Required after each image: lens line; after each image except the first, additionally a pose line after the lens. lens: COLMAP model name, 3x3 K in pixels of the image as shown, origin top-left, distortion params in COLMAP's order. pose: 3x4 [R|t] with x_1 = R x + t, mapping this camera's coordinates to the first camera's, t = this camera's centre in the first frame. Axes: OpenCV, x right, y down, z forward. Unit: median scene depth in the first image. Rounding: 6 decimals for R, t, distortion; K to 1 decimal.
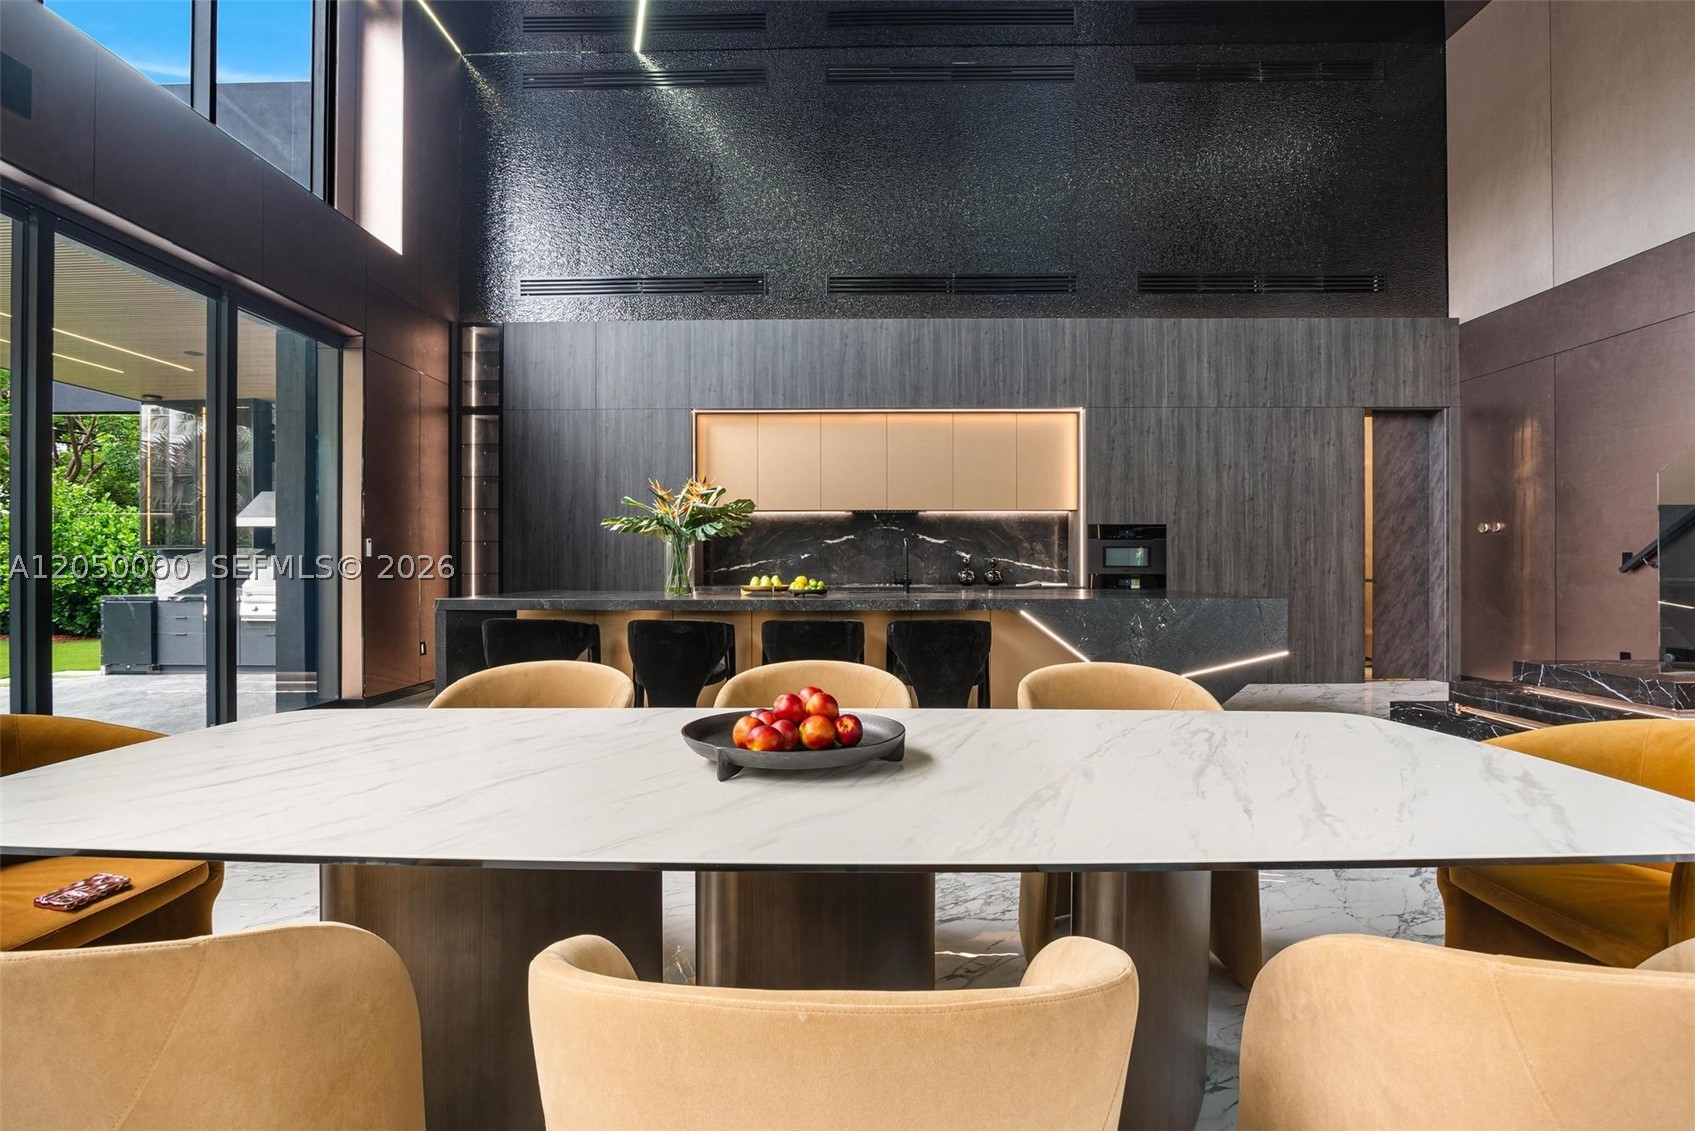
lens RADIAL K [[819.4, 0, 841.5], [0, 819.4, 566.0], [0, 0, 1]] dist [-0.026769, 0.007114]
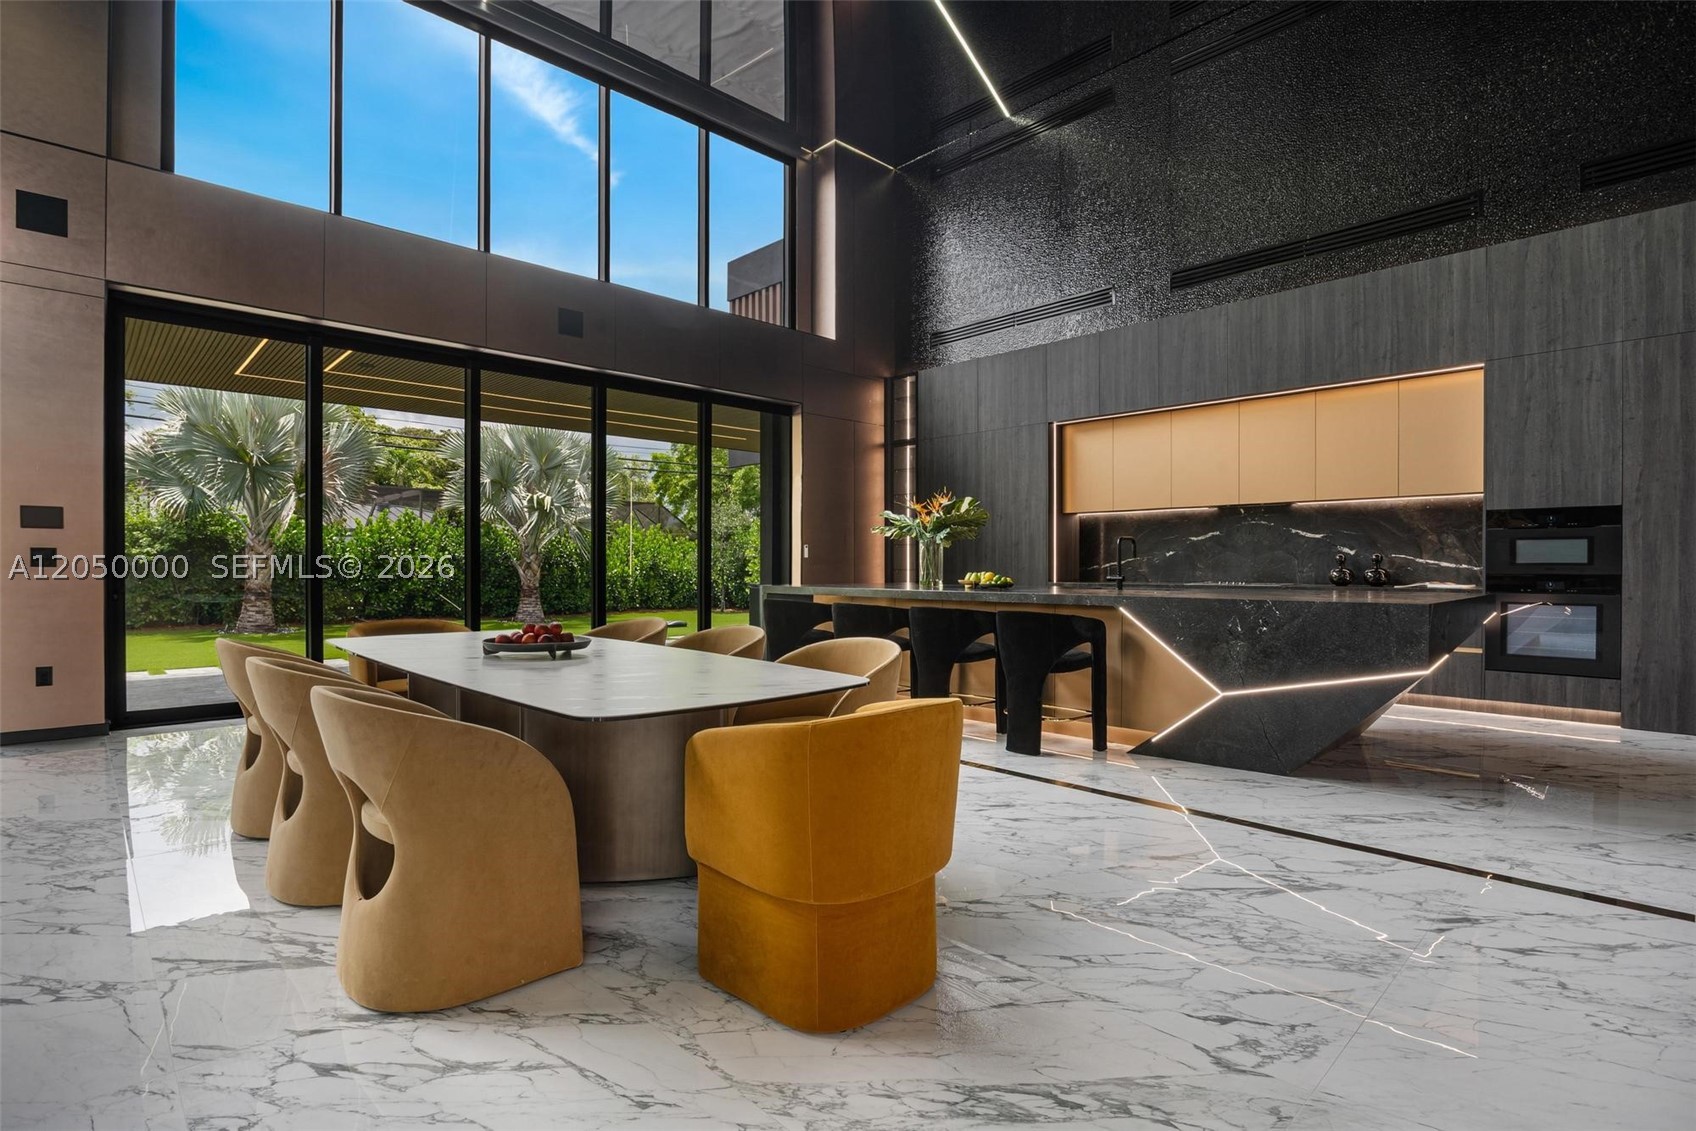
lens RADIAL K [[819.9, 0, 852.2], [0, 819.9, 574.1], [0, 0, 1]] dist [-0.026769, 0.007114]
pose [[0.707463, 0.007990, -0.706705, 0.418887], [0.001705, 0.999914, 0.013011, -0.000629], [0.706748, -0.010410, 0.707389, 0.019283]]
